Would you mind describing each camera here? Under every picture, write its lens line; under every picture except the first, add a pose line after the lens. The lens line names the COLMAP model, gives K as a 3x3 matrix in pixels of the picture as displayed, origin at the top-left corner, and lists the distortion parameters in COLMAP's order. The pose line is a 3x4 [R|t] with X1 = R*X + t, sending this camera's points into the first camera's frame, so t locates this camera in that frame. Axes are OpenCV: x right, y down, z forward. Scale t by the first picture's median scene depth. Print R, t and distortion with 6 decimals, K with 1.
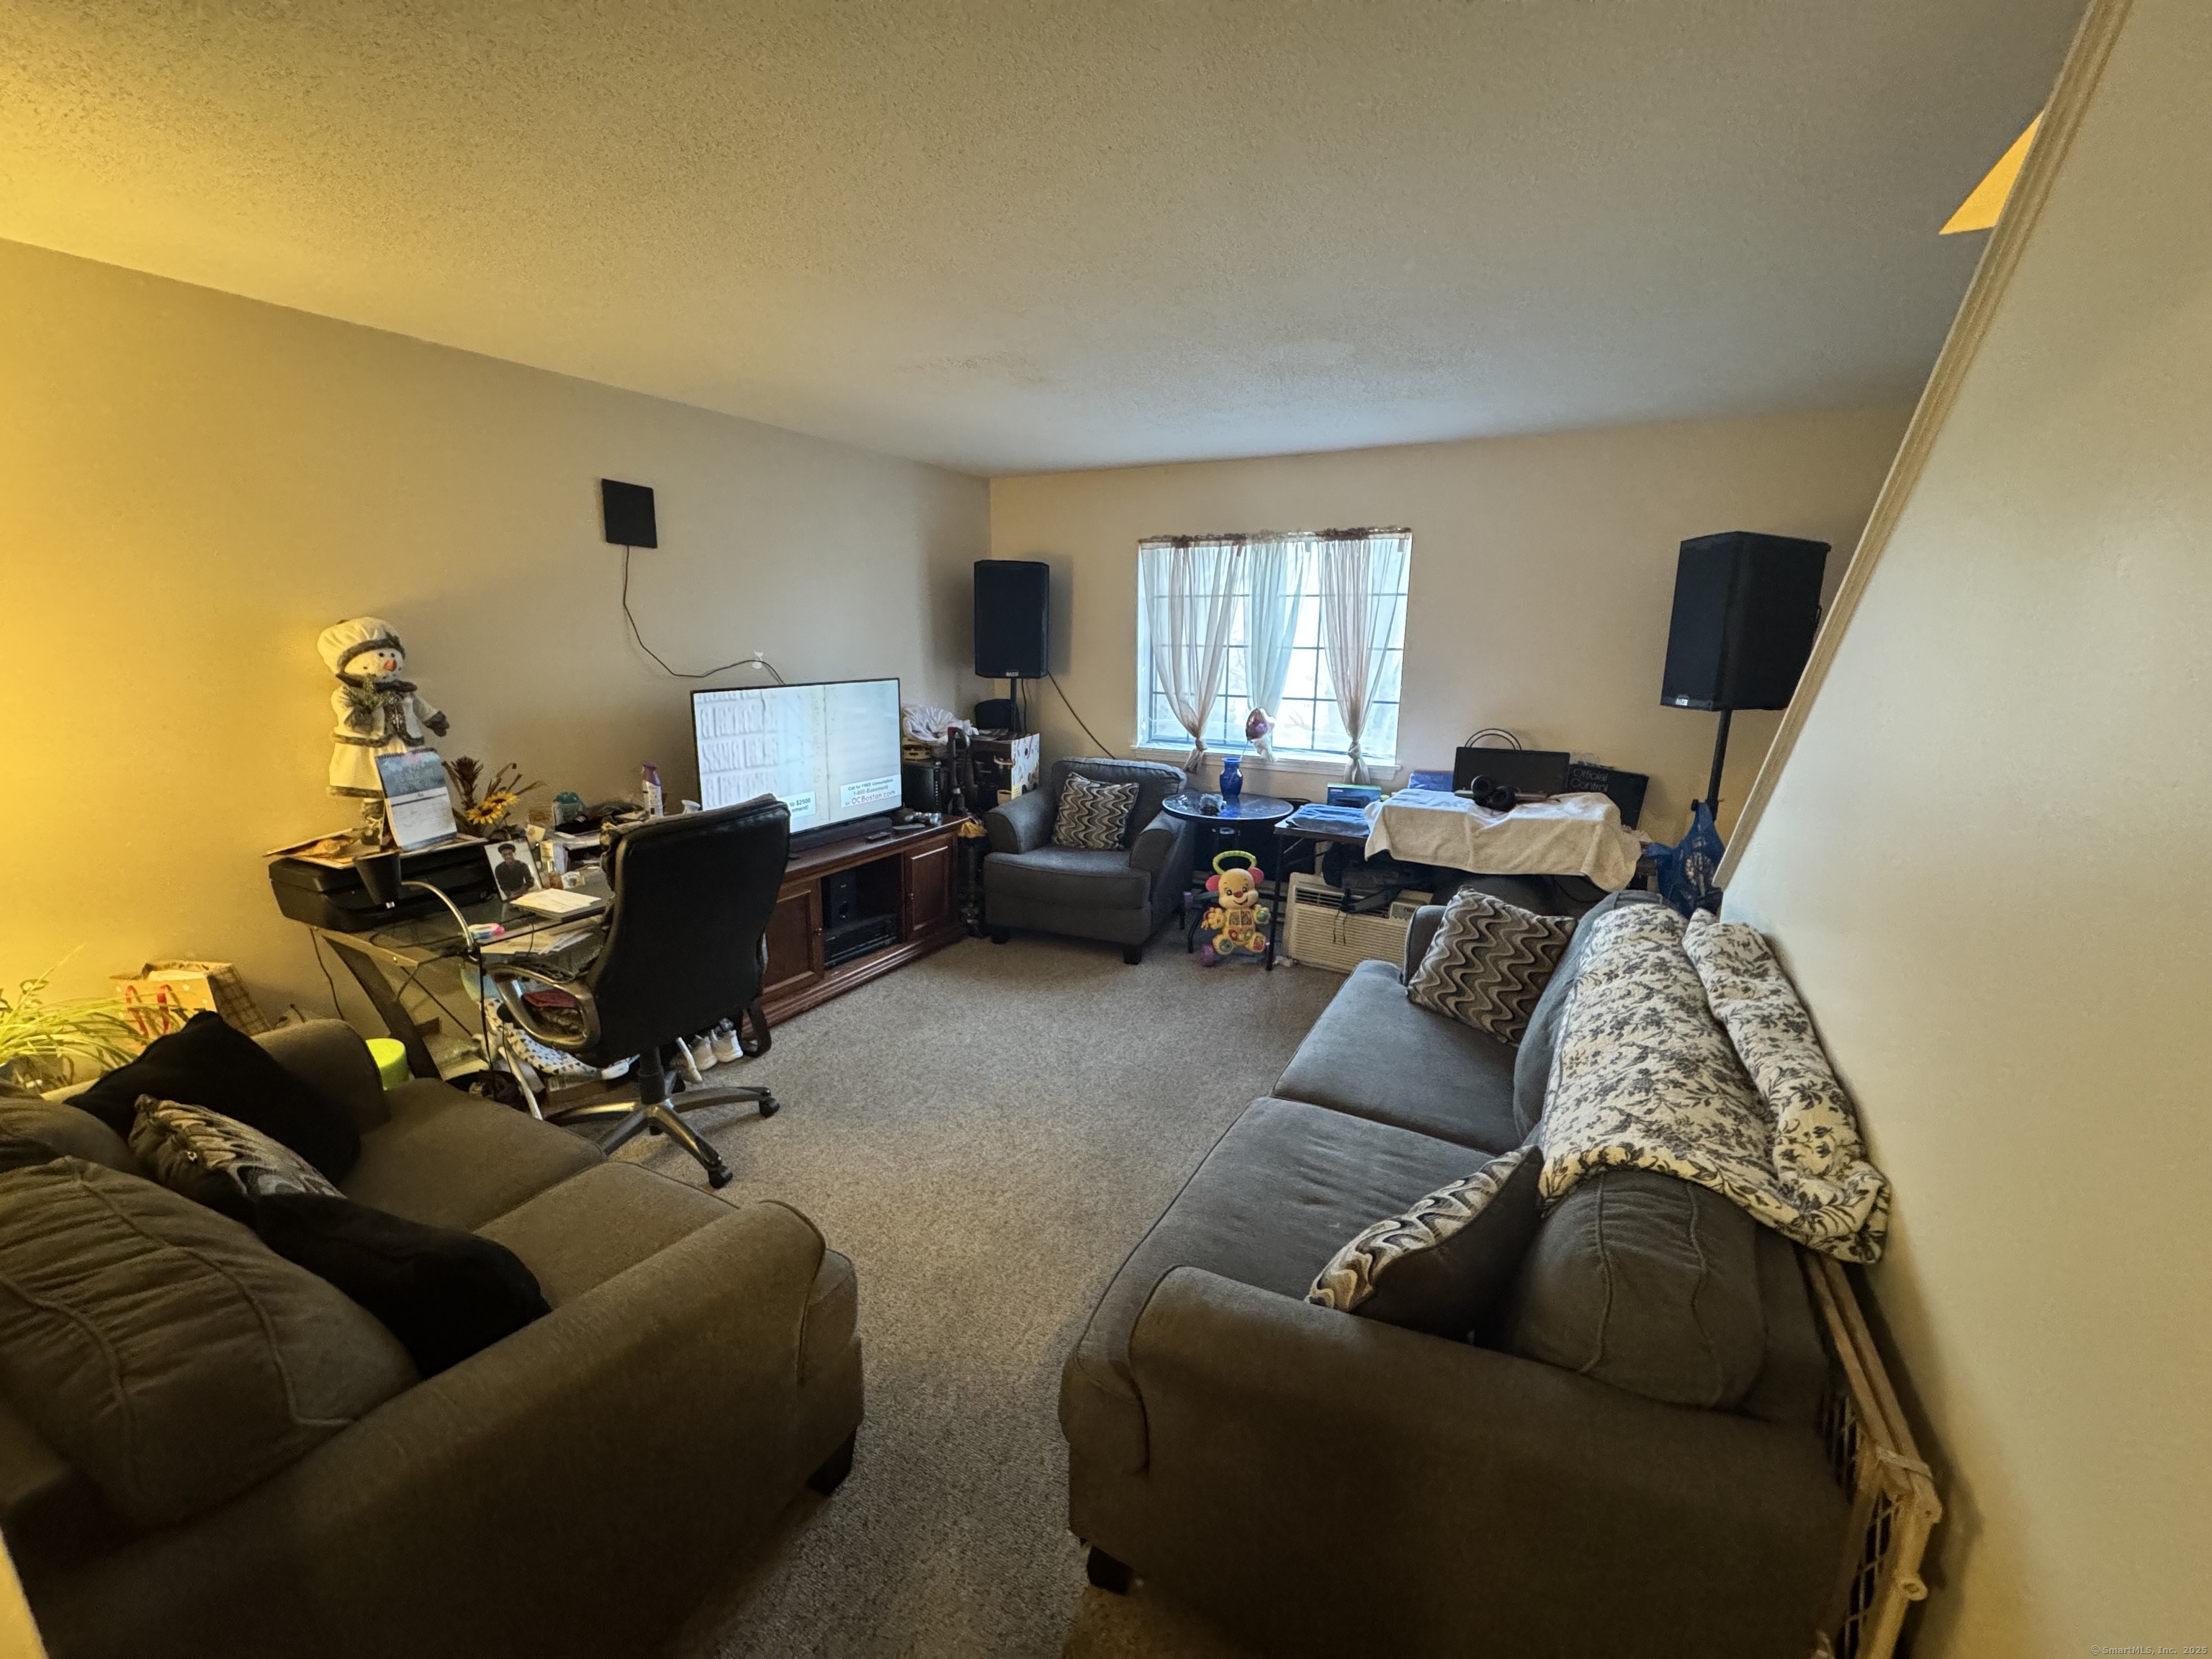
lens RADIAL K [[878.7, 0, 1108.0], [0, 878.7, 831.2], [0, 0, 1]] dist [-0.001559, 0.000297]
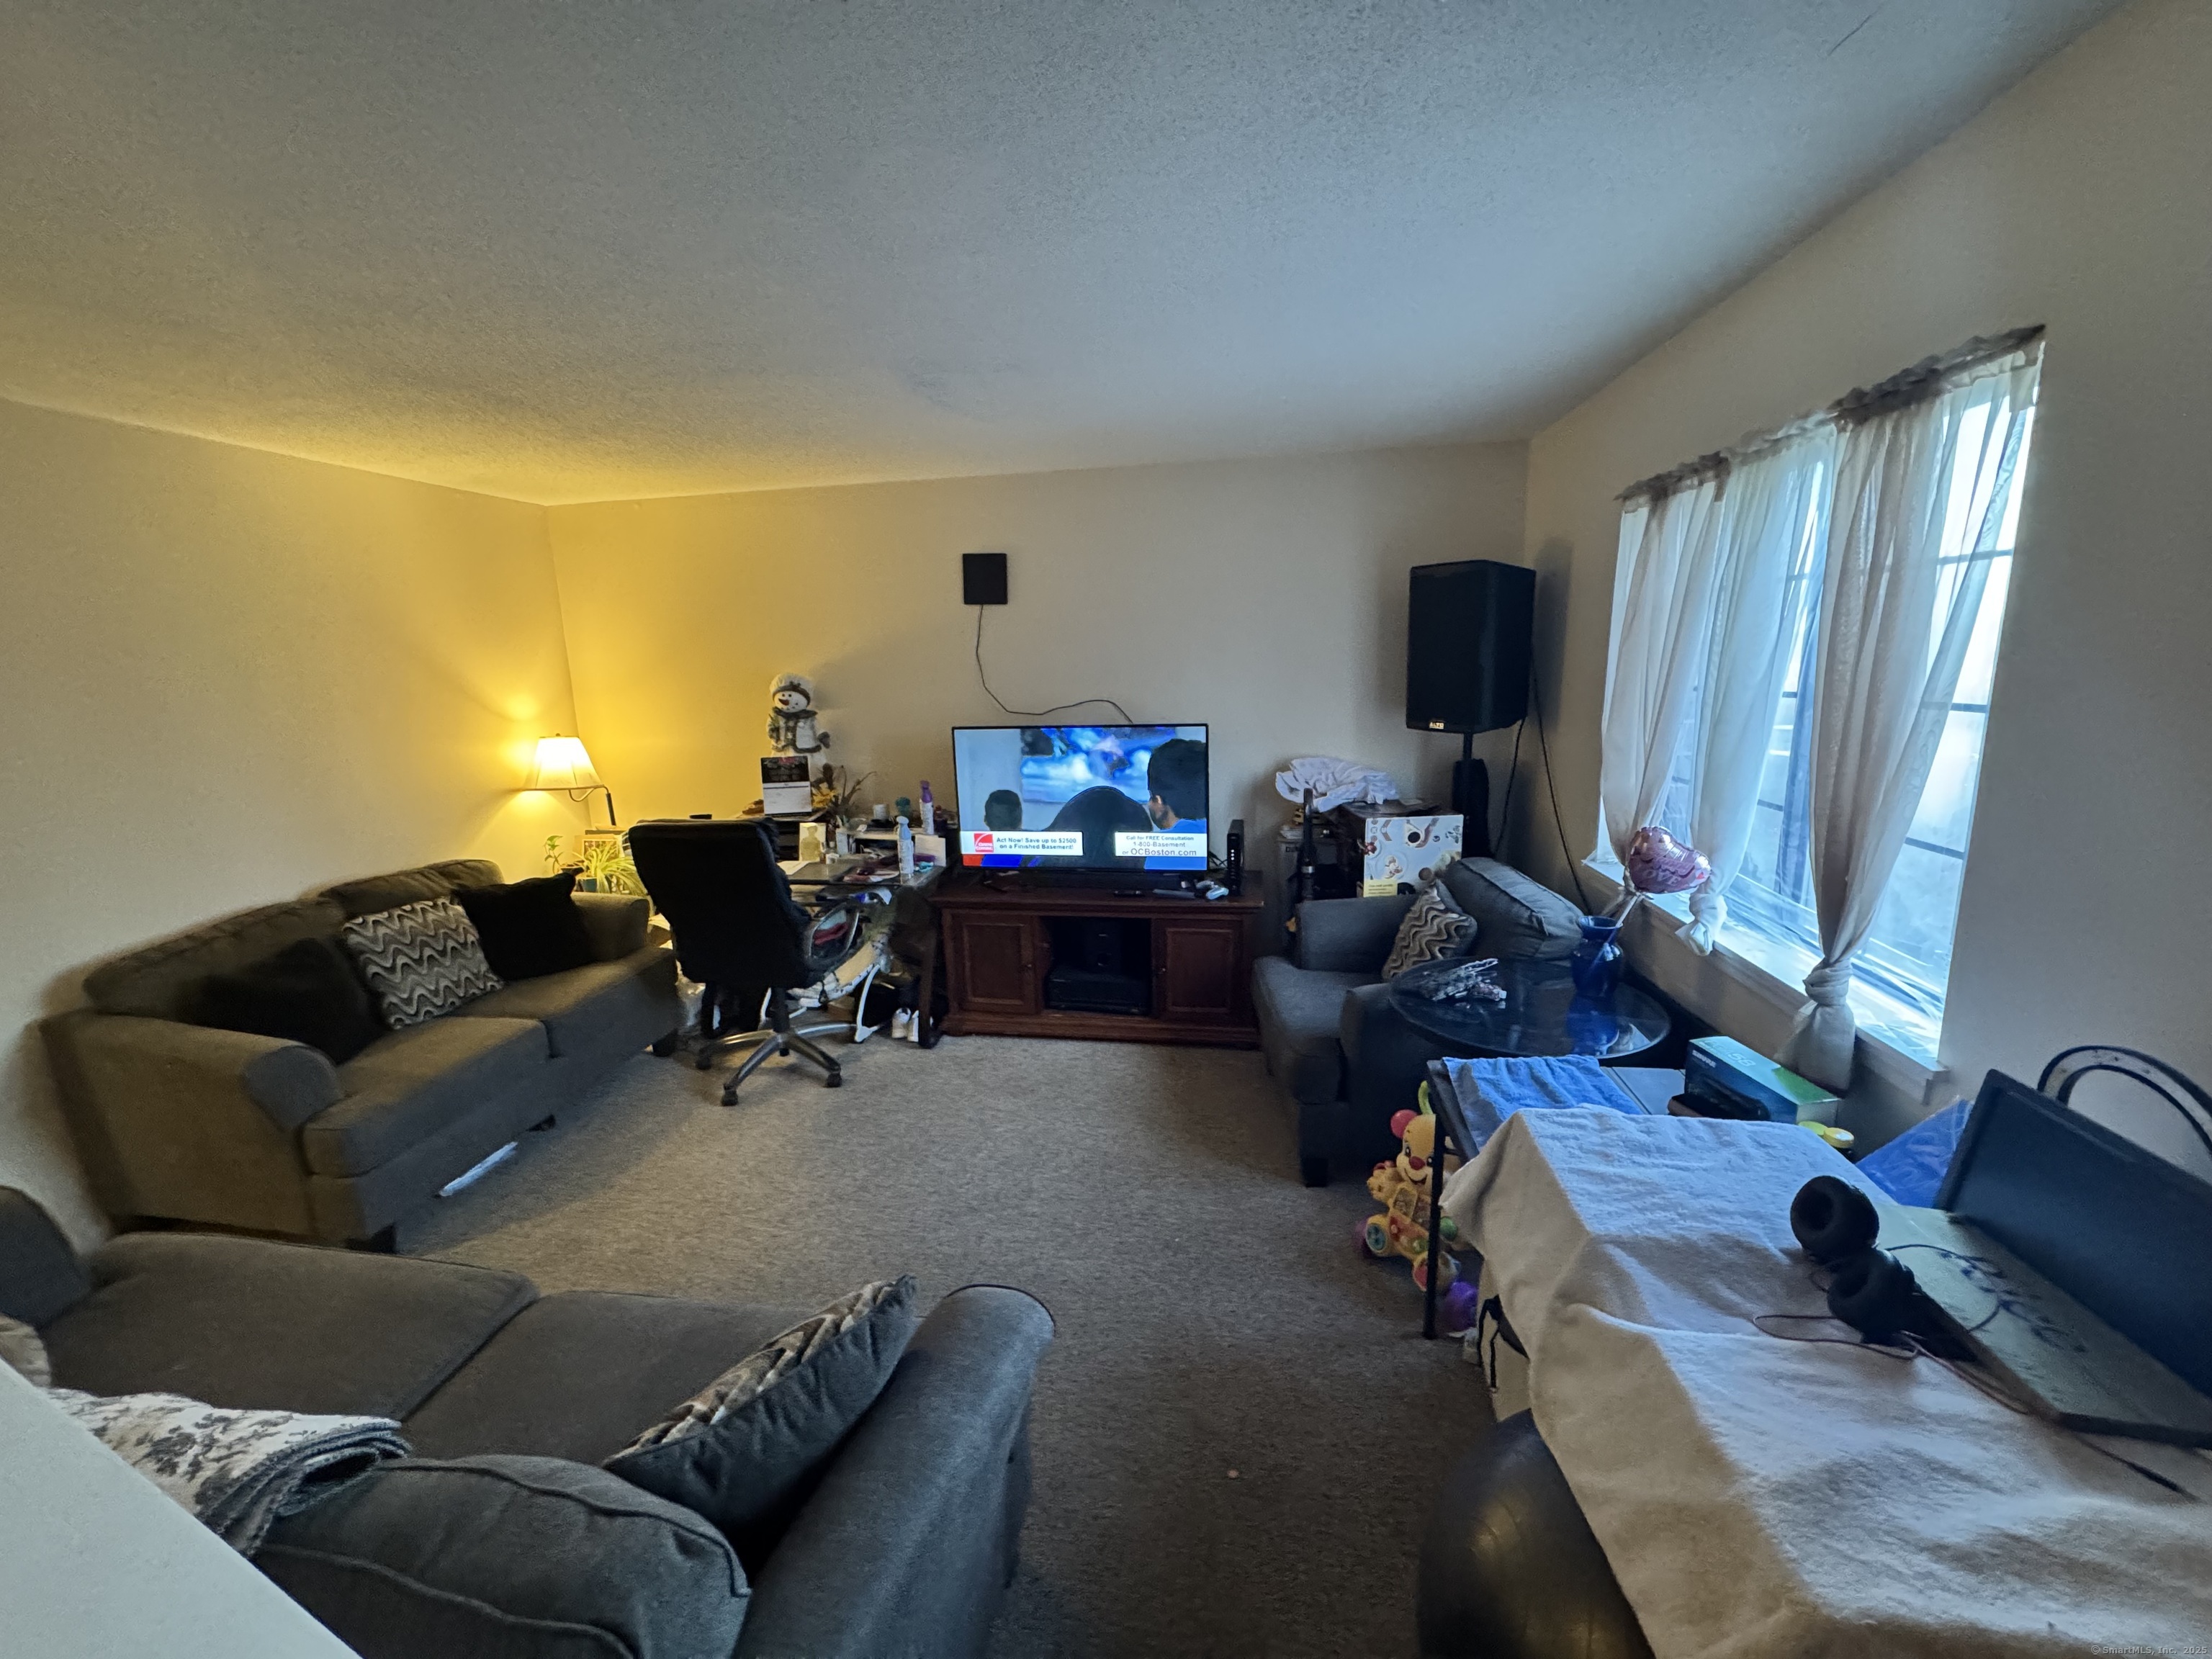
lens RADIAL K [[878.7, 0, 1108.0], [0, 878.7, 831.2], [0, 0, 1]] dist [-0.001559, 0.000297]
pose [[0.332367, 0.170602, -0.927592, 0.578600], [-0.180675, 0.976807, 0.114915, -0.161458], [0.925683, 0.129399, 0.355482, 0.653640]]
